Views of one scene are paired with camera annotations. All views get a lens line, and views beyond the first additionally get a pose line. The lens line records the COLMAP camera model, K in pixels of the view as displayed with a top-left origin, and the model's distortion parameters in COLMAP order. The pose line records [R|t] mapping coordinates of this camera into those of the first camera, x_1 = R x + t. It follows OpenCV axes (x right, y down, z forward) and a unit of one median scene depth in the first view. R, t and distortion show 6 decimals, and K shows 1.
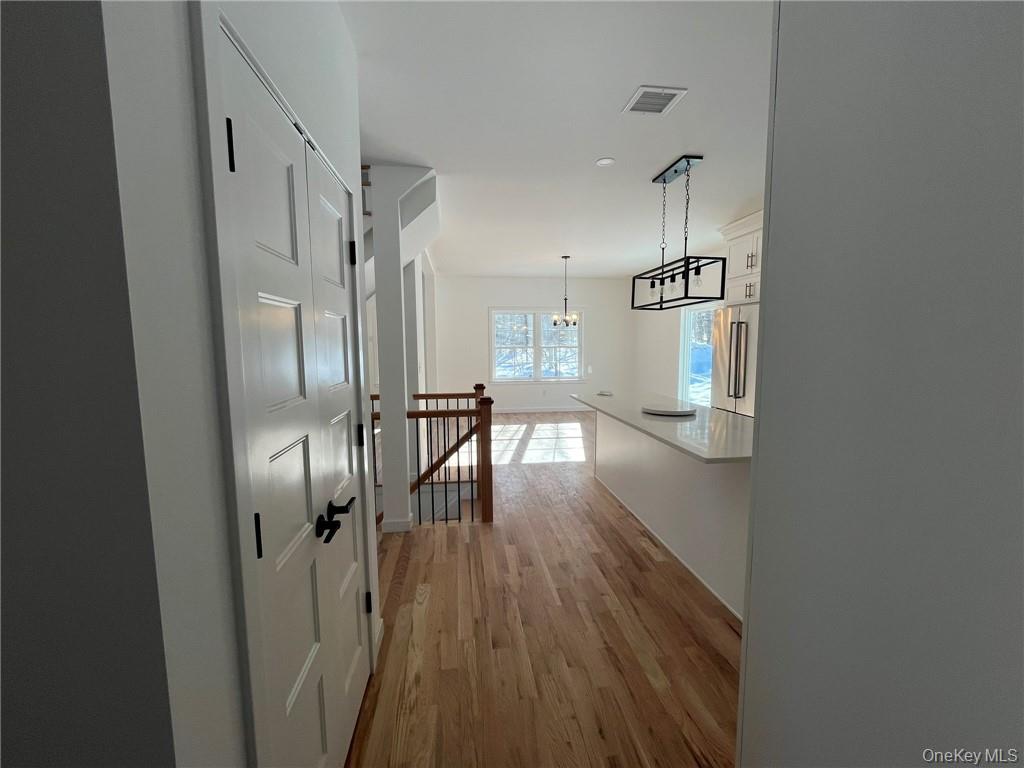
lens RADIAL K [[416.5, 0, 510.8], [0, 416.5, 382.6], [0, 0, 1]] dist [-0.002449, 0.000210]
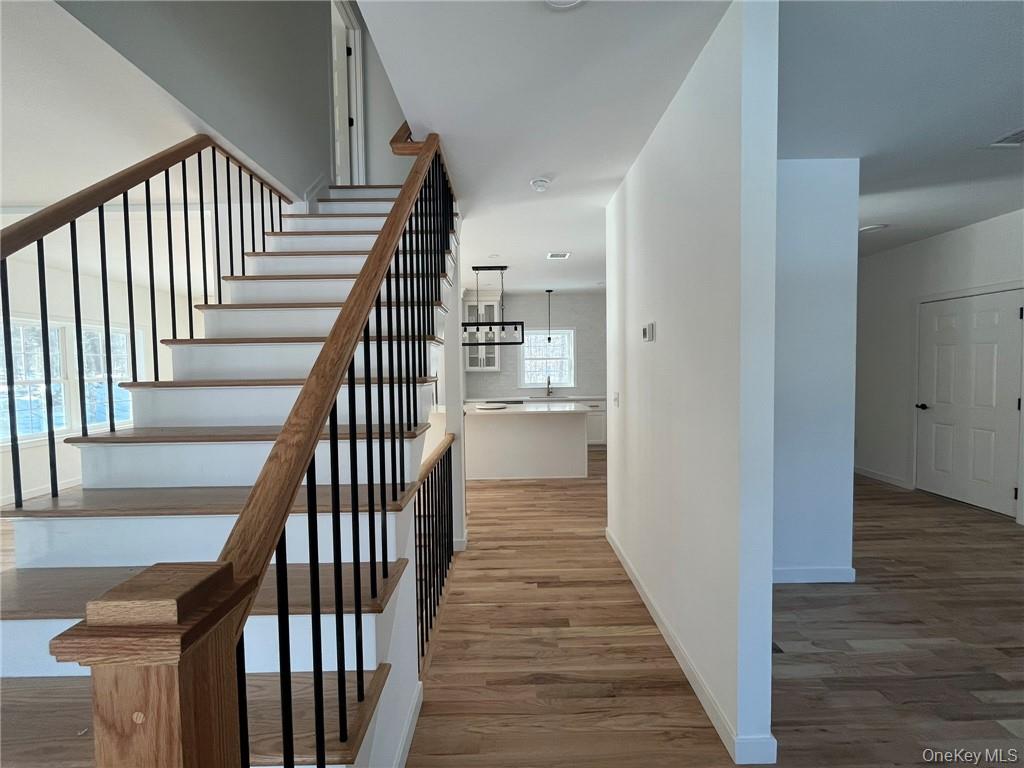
lens RADIAL K [[416.5, 0, 510.8], [0, 416.5, 382.6], [0, 0, 1]] dist [-0.002449, 0.000210]
pose [[0.115696, -0.031717, 0.992778, -1.455467], [0.112823, 0.993441, 0.018590, -0.058535], [-0.986856, 0.109858, 0.118516, 0.816320]]
